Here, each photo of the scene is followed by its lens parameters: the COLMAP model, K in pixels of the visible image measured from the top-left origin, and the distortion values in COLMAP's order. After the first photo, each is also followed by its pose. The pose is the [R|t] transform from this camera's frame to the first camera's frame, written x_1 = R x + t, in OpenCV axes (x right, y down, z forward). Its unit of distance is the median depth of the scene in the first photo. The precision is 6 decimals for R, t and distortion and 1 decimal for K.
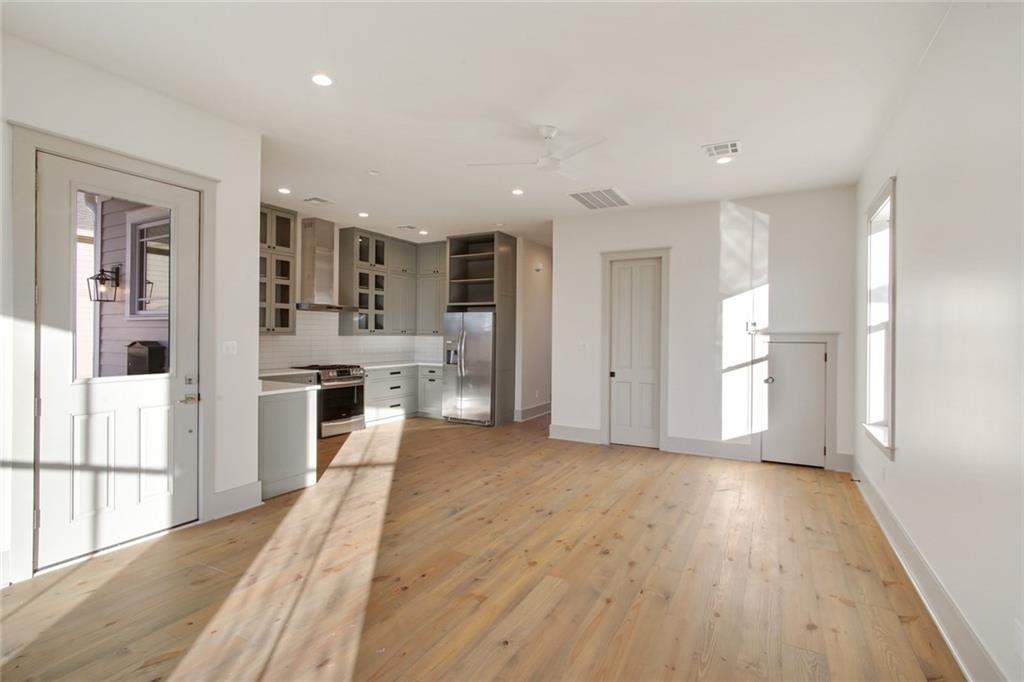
lens RADIAL K [[484.5, 0, 516.3], [0, 484.5, 337.1], [0, 0, 1]] dist [-0.003413, -0.001461]
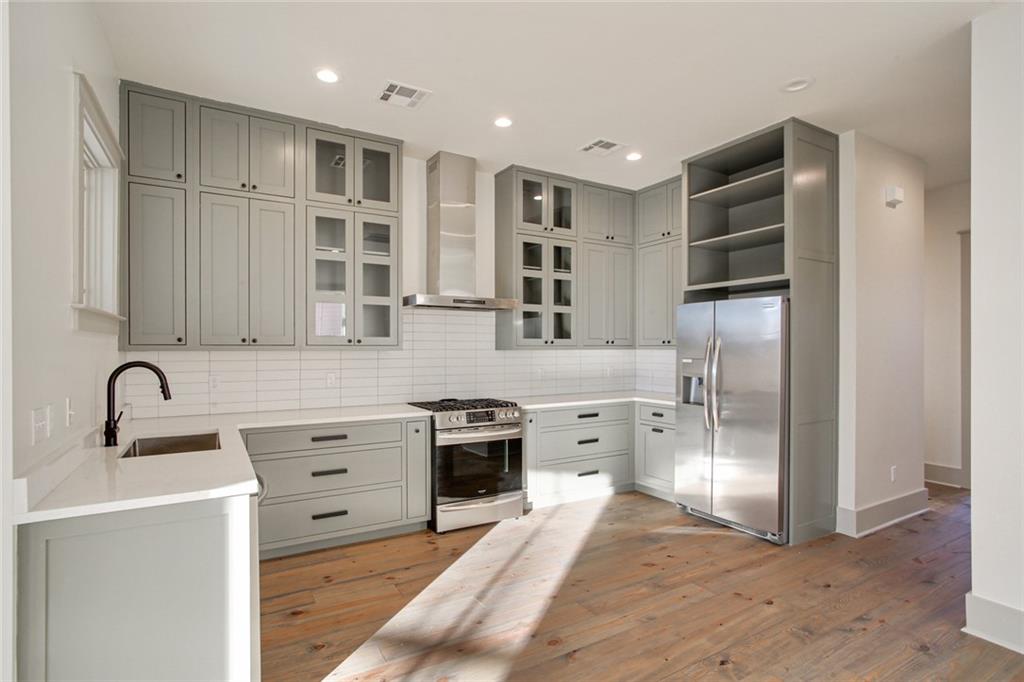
lens RADIAL K [[505.1, 0, 507.3], [0, 505.1, 350.1], [0, 0, 1]] dist [-0.016828, 0.005010]
pose [[0.851203, -0.009680, -0.524747, -0.020672], [0.008478, 0.999953, -0.004694, 0.000057], [0.524767, -0.000453, 0.851246, 0.455639]]
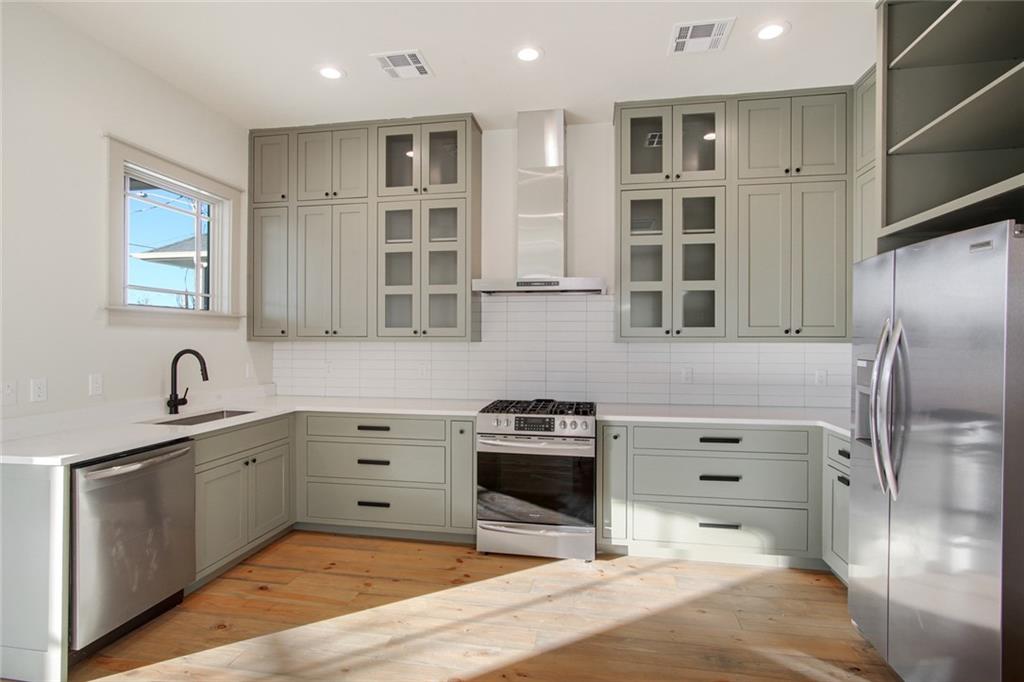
lens RADIAL K [[505.1, 0, 525.7], [0, 505.1, 339.5], [0, 0, 1]] dist [-0.016828, 0.005010]
pose [[0.307050, -0.010667, -0.951634, 0.082620], [-0.001702, 0.999929, -0.011757, 0.000186], [0.951692, 0.005230, 0.307010, 0.742107]]
